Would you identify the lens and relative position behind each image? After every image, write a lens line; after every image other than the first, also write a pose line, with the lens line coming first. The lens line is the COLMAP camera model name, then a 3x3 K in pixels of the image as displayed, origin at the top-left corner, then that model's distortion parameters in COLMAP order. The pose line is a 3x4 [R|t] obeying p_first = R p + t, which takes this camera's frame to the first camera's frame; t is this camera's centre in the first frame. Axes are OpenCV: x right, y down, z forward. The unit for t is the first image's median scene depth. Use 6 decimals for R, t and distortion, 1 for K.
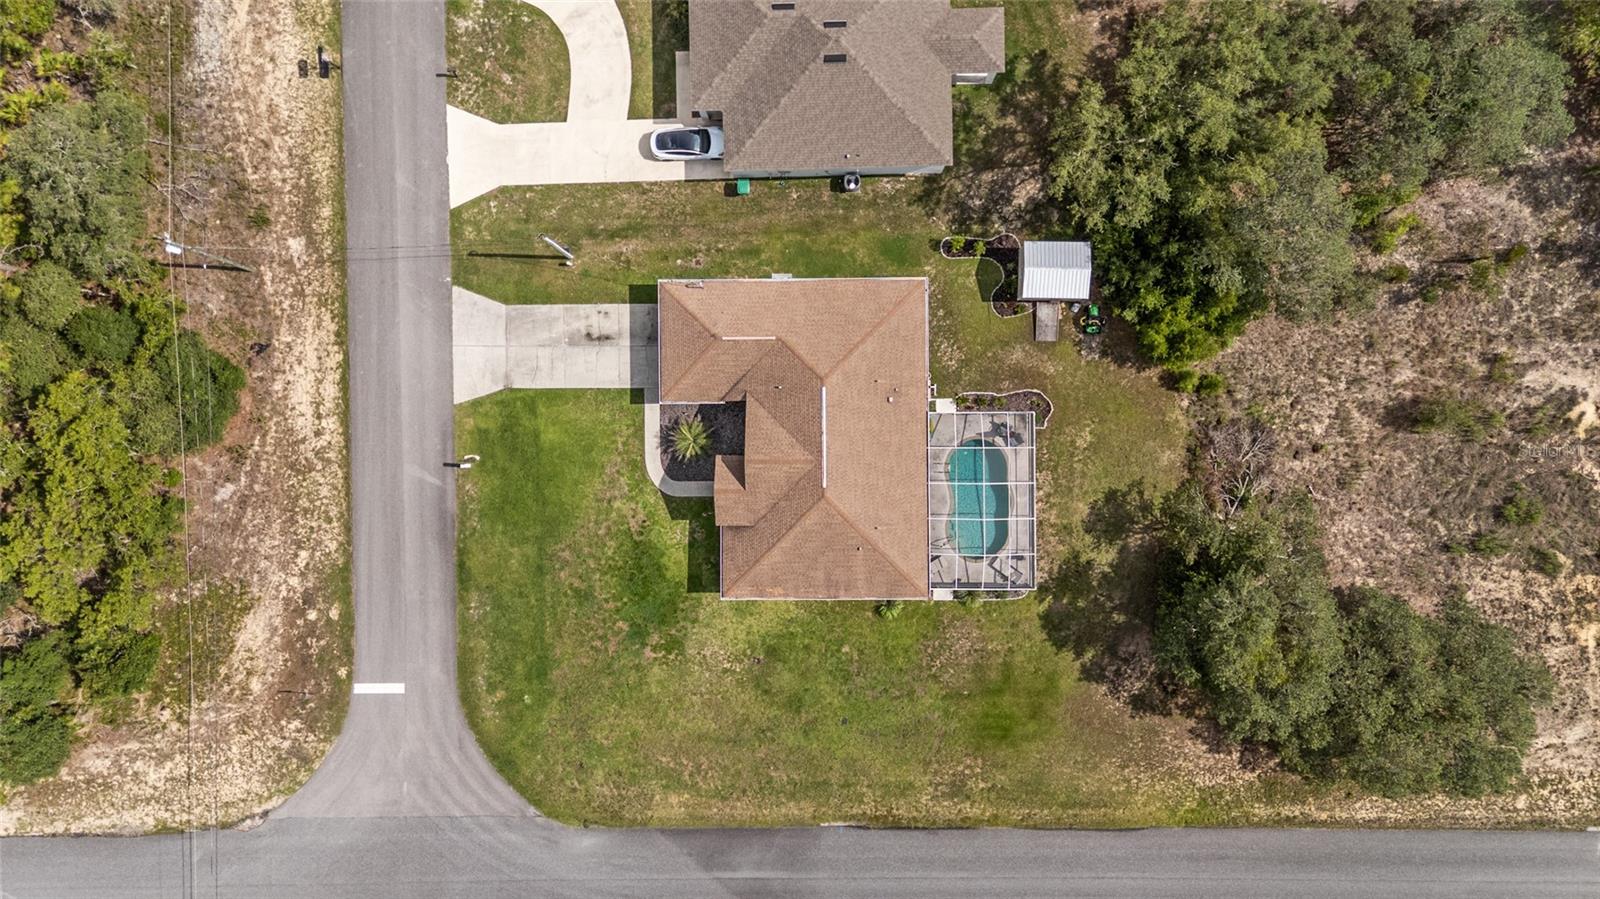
lens RADIAL K [[1187.4, 0, 800.0], [0, 1187.4, 449.5], [0, 0, 1]] dist [0.029503, -0.004675]
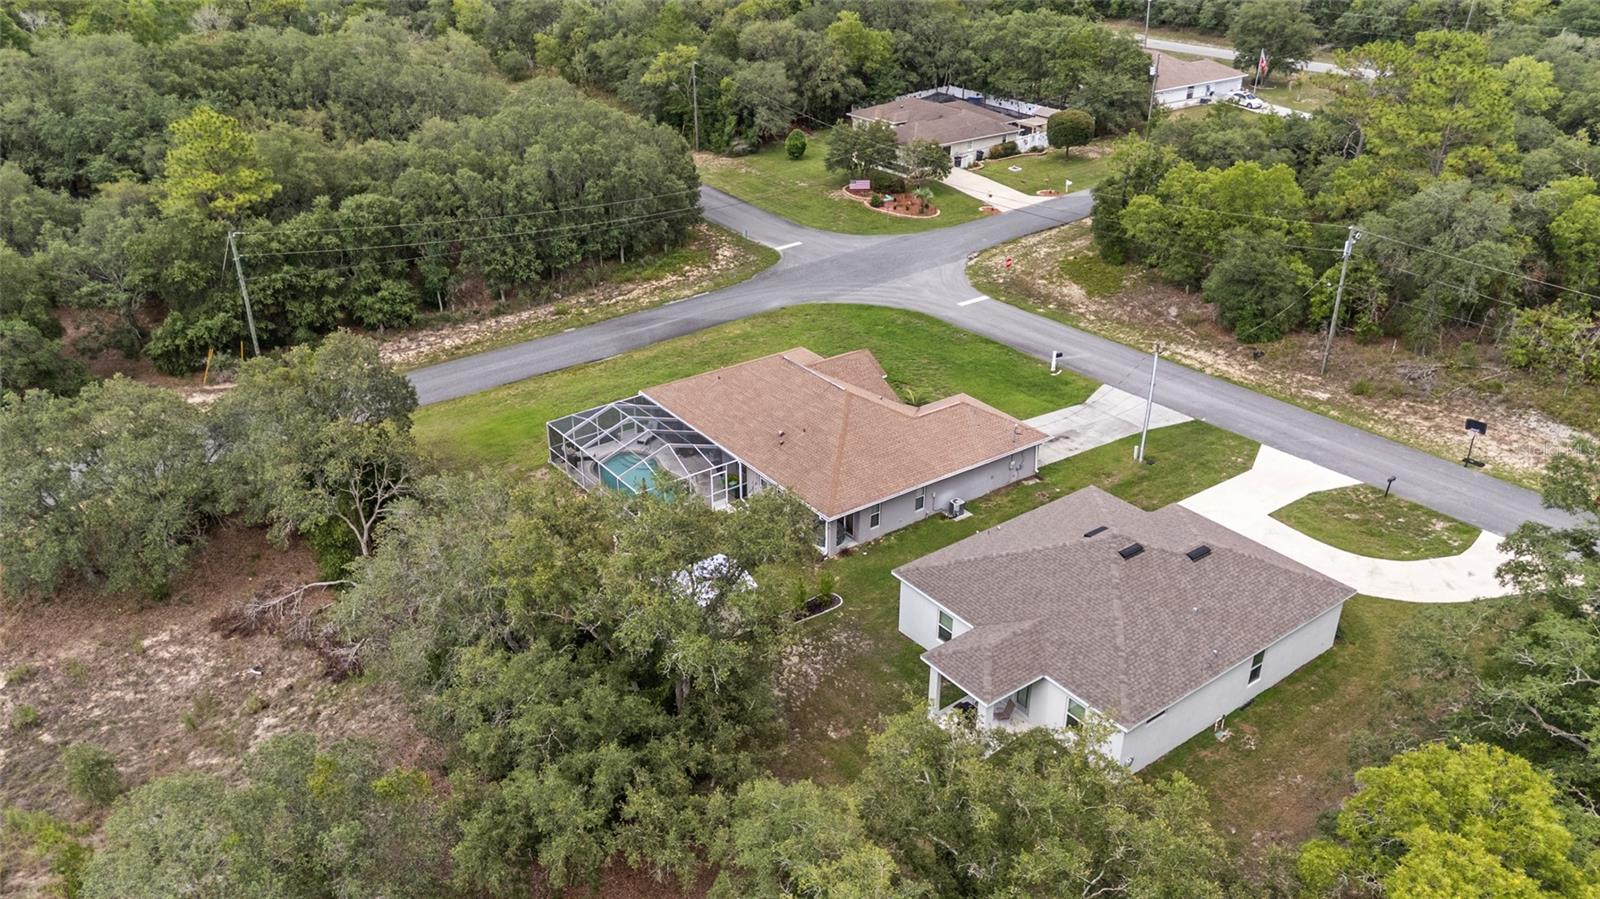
lens RADIAL K [[1187.4, 0, 800.0], [0, 1187.4, 449.5], [0, 0, 1]] dist [0.029503, -0.004675]
pose [[-0.809497, 0.282288, -0.514809, 0.514790], [-0.586817, -0.360619, 0.724983, -0.687618], [0.019005, 0.888970, 0.457571, 0.549639]]
